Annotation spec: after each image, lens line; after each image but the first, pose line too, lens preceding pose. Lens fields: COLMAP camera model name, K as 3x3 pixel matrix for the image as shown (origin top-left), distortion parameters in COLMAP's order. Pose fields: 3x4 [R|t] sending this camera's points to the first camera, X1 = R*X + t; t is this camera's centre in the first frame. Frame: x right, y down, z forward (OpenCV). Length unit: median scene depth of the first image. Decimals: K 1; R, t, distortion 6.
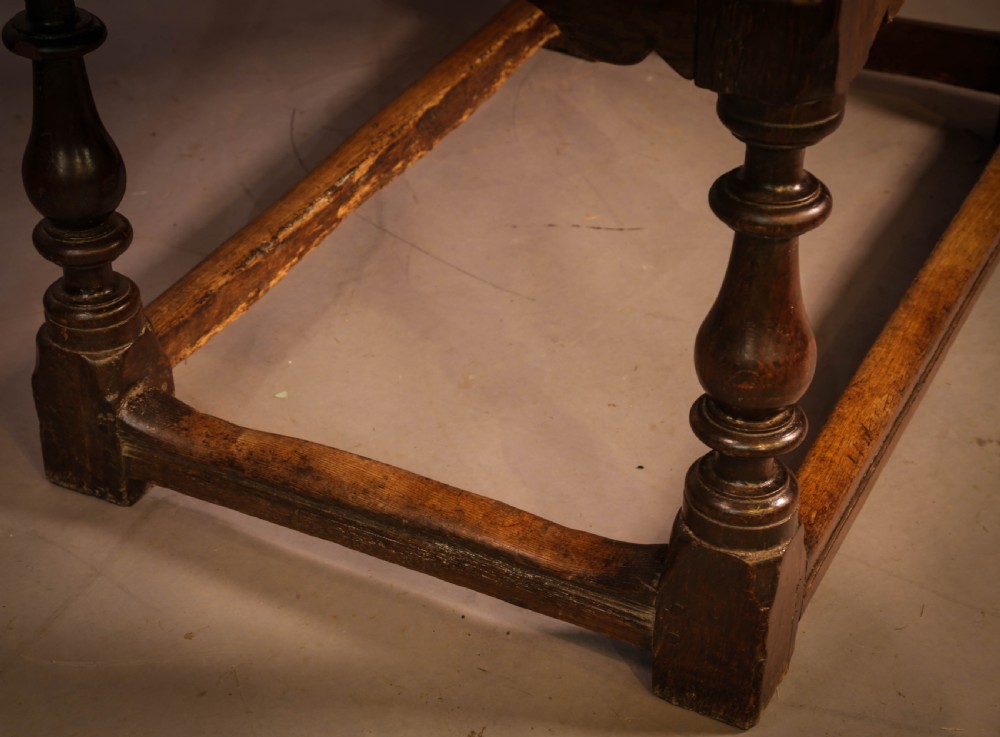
lens RADIAL K [[1945.0, 0, 446.8], [0, 1945.0, 364.9], [0, 0, 1]] dist [0.247959, 0.000000]
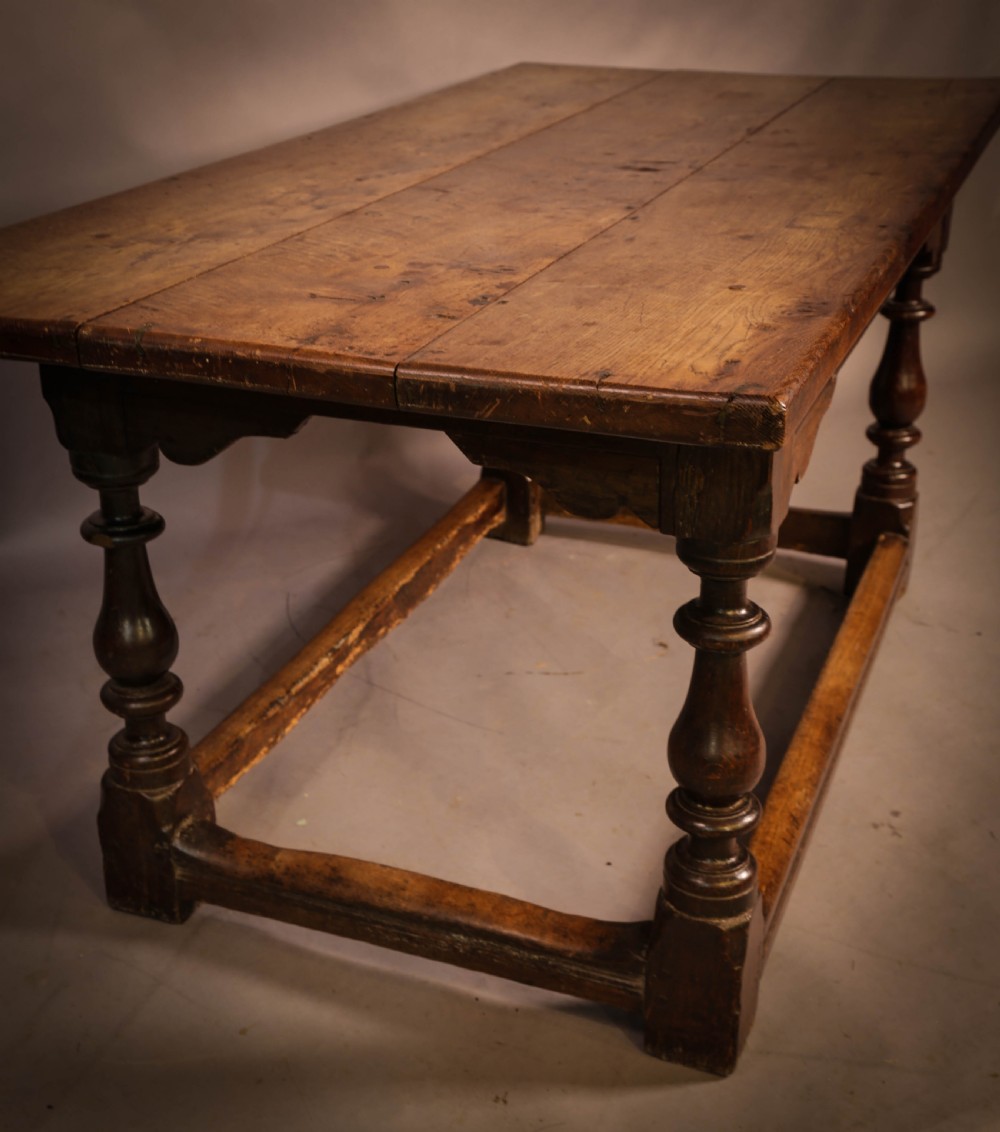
lens RADIAL K [[1591.7, 0, 495.3], [0, 1591.7, 529.7], [0, 0, 1]] dist [0.039822, 0.000000]
pose [[0.995019, -0.043826, 0.089539, -0.051828], [0.059405, 0.981960, -0.179515, 0.023994], [-0.080056, 0.183940, 0.979672, 0.008025]]
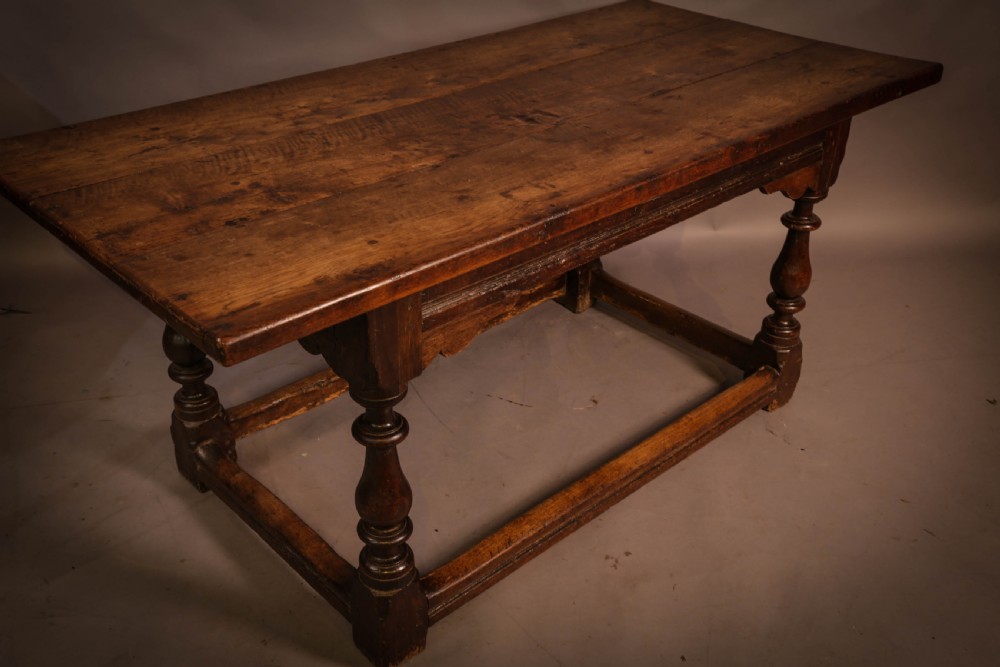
lens RADIAL K [[1032.1, 0, 498.2], [0, 1032.1, 335.1], [0, 0, 1]] dist [0.035002, 0.000000]
pose [[0.940296, 0.183012, -0.286969, 0.454141], [-0.197219, 0.980131, -0.021148, -0.143091], [0.277397, 0.076481, 0.957707, -0.021165]]
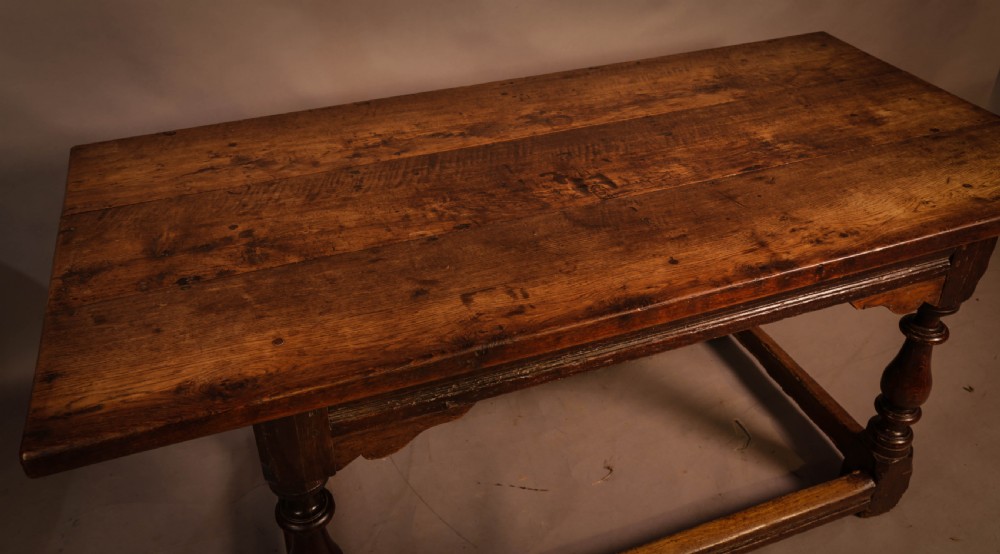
lens RADIAL K [[845.3, 0, 495.4], [0, 845.3, 221.1], [0, 0, 1]] dist [-0.055423, 0.057203]
pose [[0.733421, 0.340941, -0.588093, 0.556916], [-0.359014, 0.928906, 0.090791, -0.395532], [0.577237, 0.144546, 0.803681, 0.297379]]
